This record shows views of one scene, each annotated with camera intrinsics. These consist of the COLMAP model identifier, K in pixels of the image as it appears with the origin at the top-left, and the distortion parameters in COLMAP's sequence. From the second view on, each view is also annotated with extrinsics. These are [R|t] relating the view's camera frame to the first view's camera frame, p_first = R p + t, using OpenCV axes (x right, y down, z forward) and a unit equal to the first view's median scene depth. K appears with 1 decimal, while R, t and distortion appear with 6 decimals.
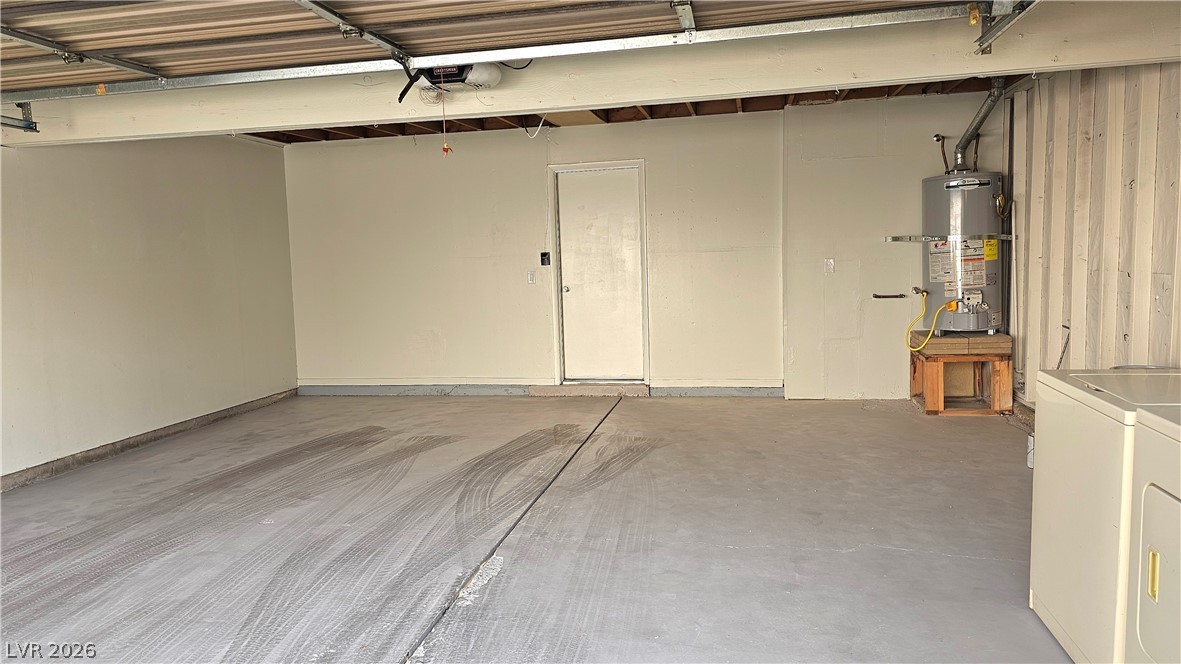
lens RADIAL K [[788.5, 0, 584.0], [0, 788.5, 341.5], [0, 0, 1]] dist [0.067806, -0.068868]
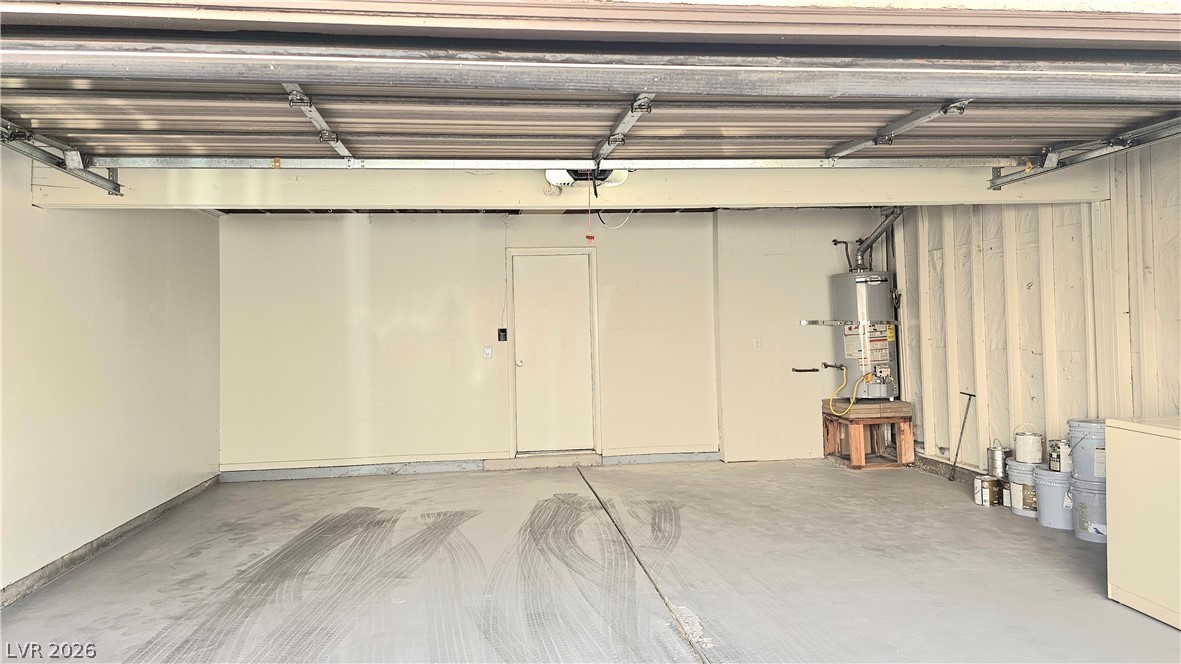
lens RADIAL K [[788.5, 0, 582.8], [0, 788.5, 321.5], [0, 0, 1]] dist [0.067806, -0.068868]
pose [[0.948147, 0.016447, 0.317406, -0.411513], [0.023383, 0.992344, -0.121272, 0.008800], [-0.316970, 0.122406, 0.940503, -0.022085]]
